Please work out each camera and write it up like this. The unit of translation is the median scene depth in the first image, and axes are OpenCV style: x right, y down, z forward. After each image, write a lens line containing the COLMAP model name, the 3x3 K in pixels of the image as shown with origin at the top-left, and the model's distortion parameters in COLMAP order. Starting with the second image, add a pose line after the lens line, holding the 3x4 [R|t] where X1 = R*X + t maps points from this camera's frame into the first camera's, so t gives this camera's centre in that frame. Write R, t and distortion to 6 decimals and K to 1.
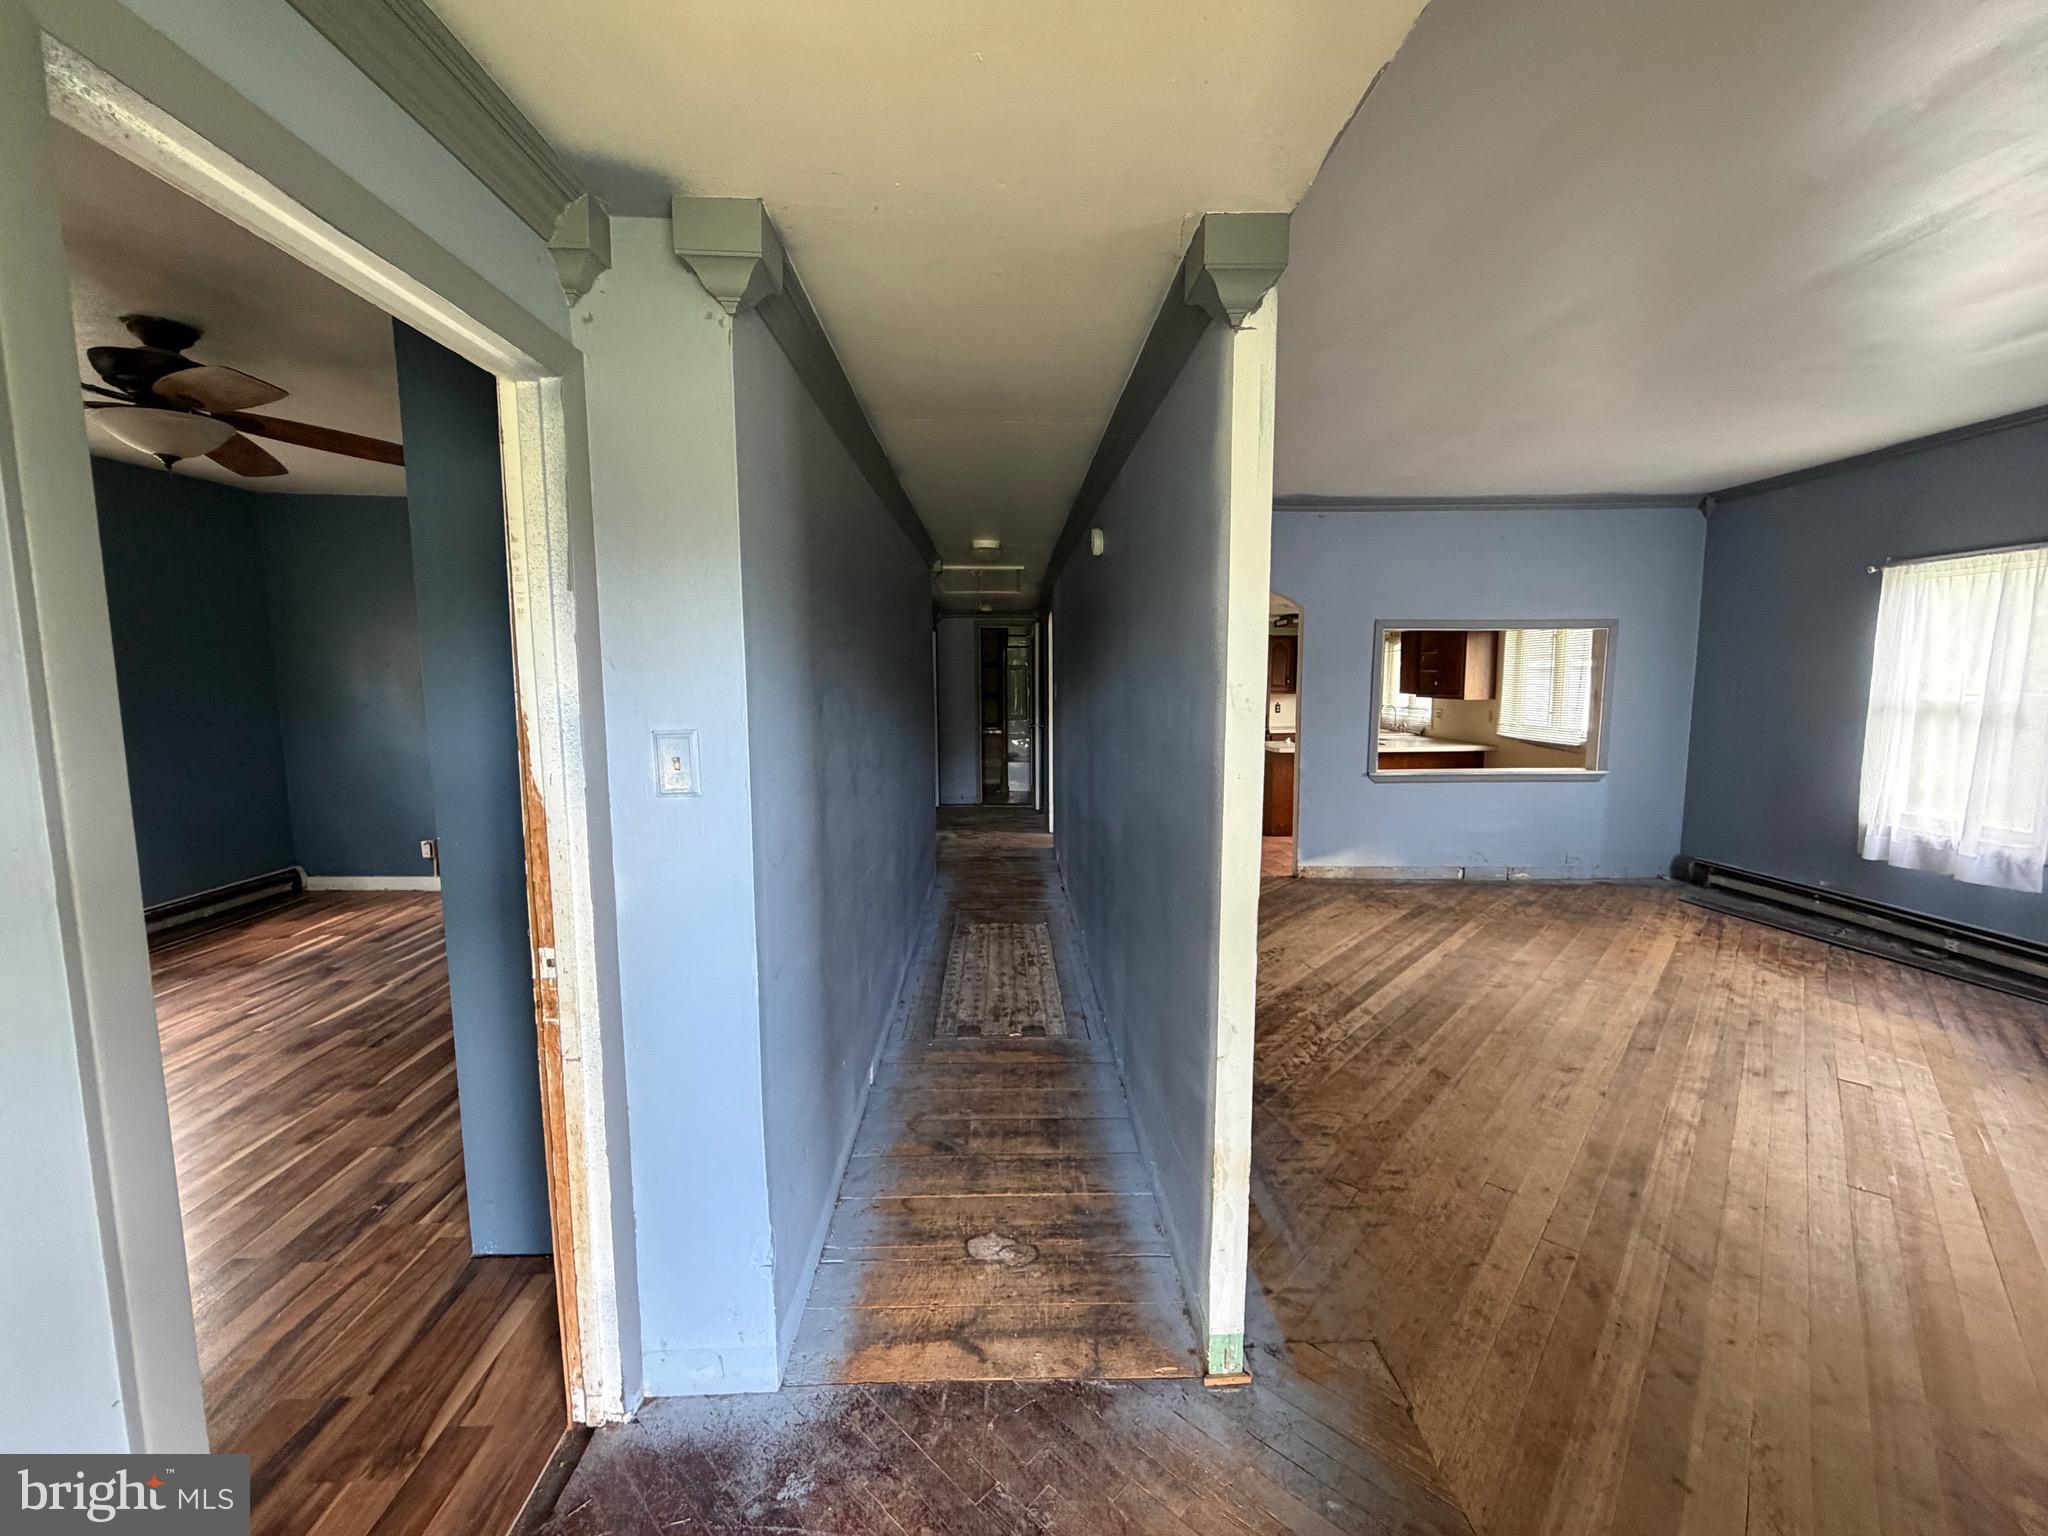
lens RADIAL K [[819.3, 0, 1008.2], [0, 819.3, 766.5], [0, 0, 1]] dist [-0.001391, -0.000547]
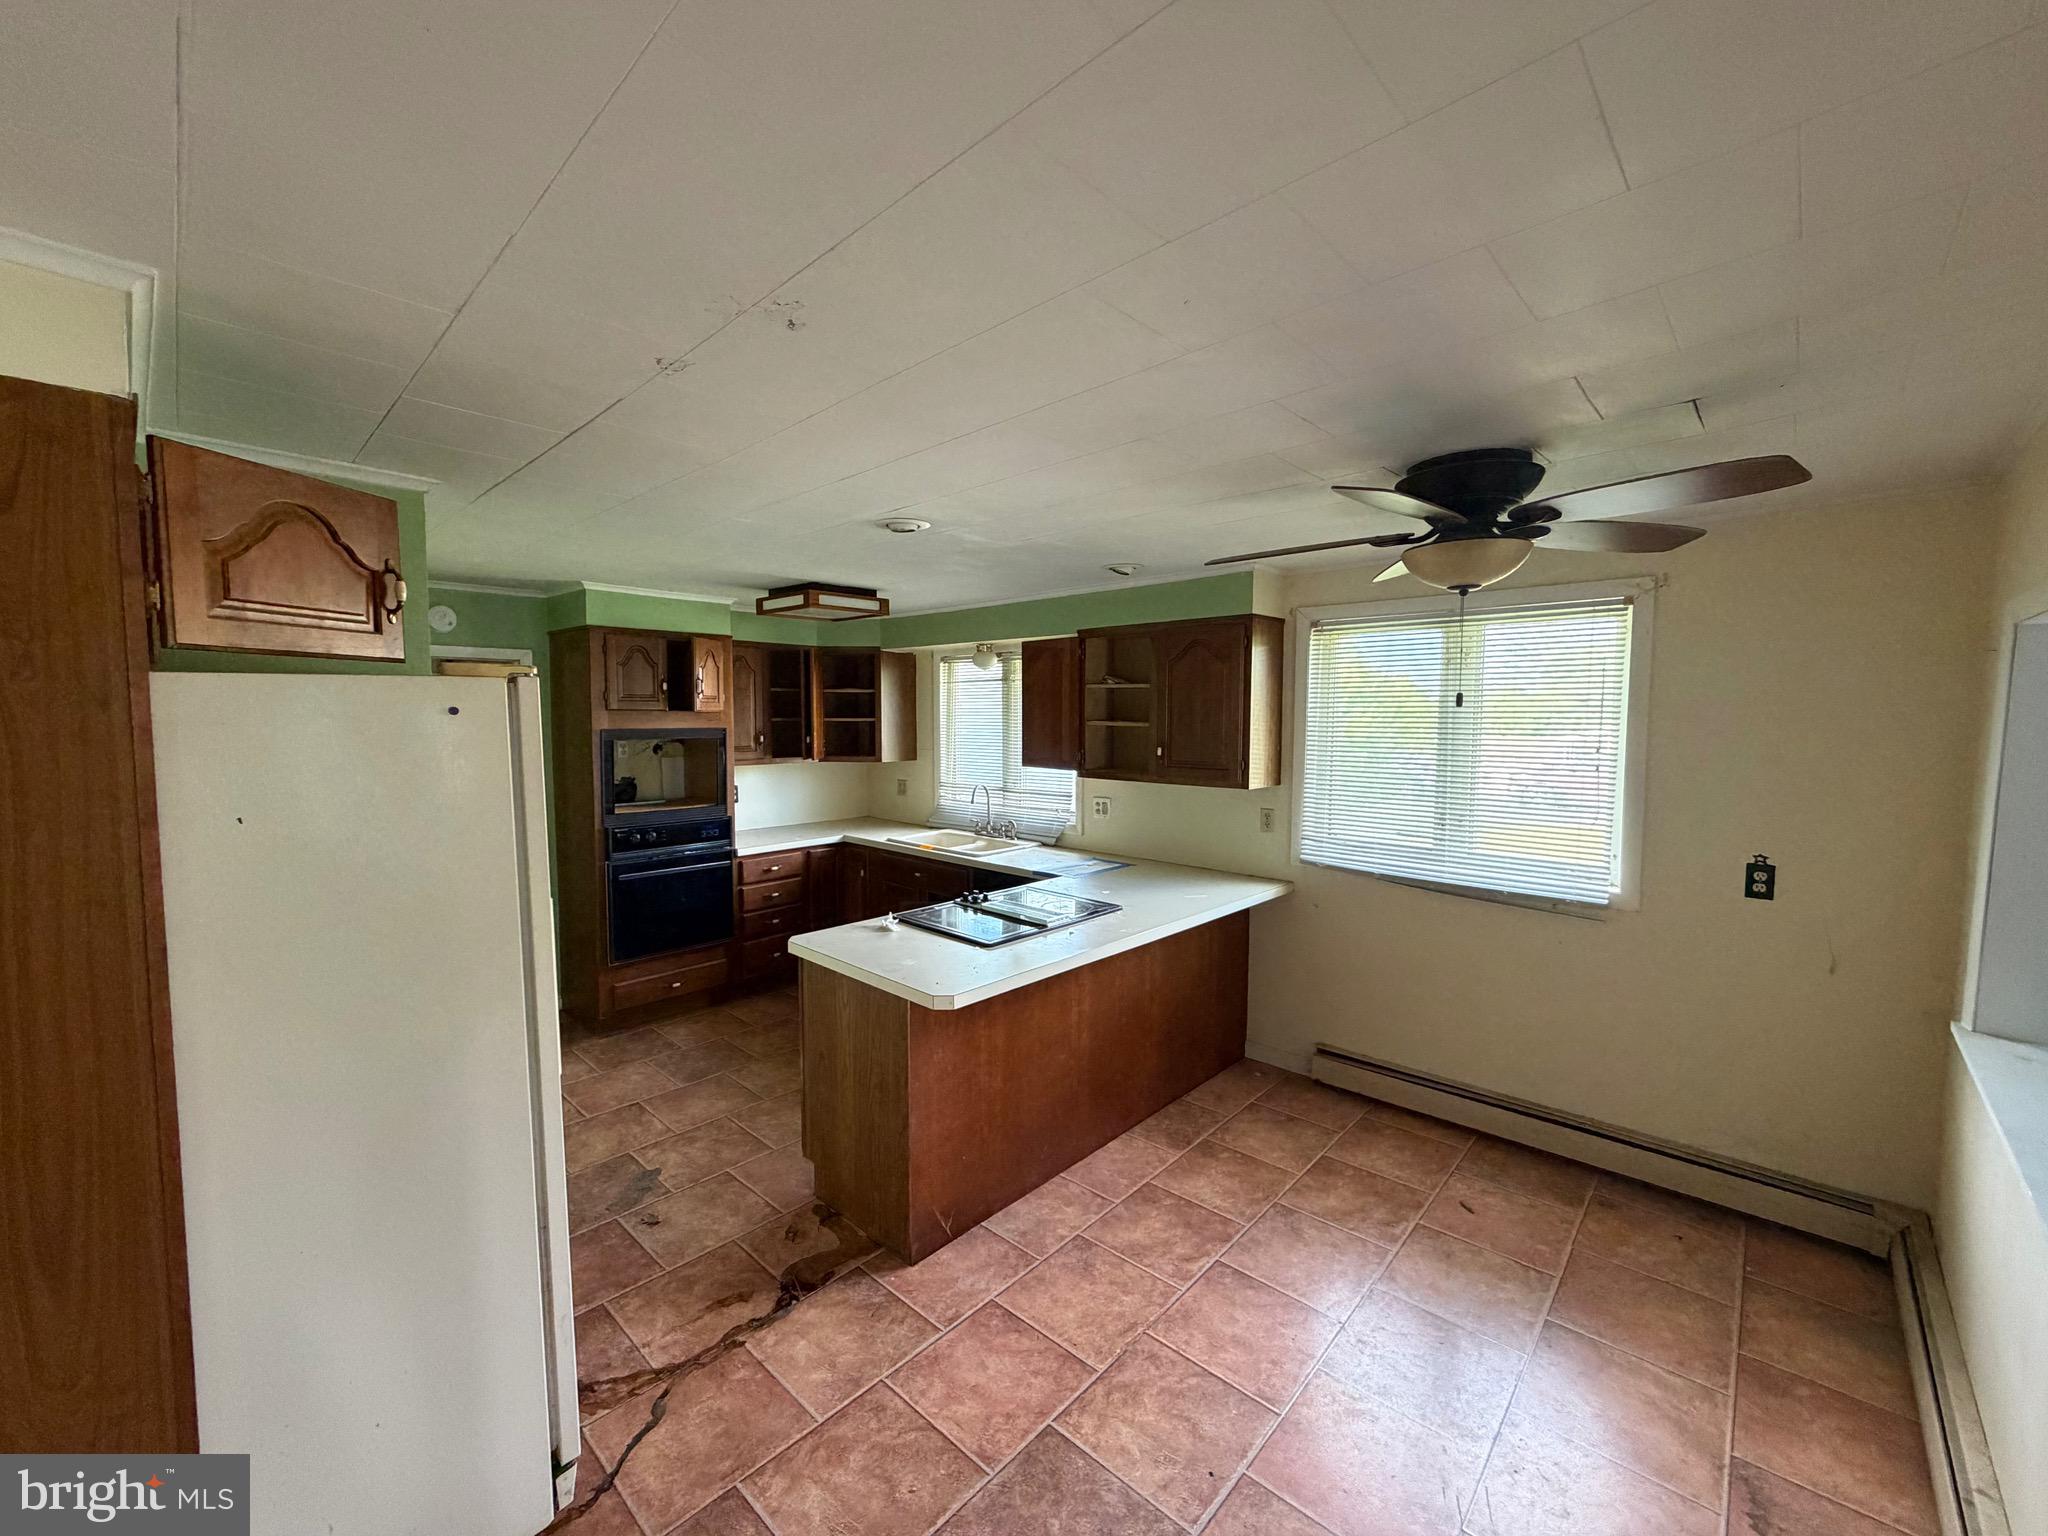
lens RADIAL K [[819.3, 0, 1016.4], [0, 819.3, 772.2], [0, 0, 1]] dist [-0.001391, -0.000547]
pose [[0.693677, -0.046191, 0.718804, 0.271903], [0.071688, 0.997414, -0.005088, -0.188795], [-0.716710, 0.055059, 0.695195, 1.488012]]
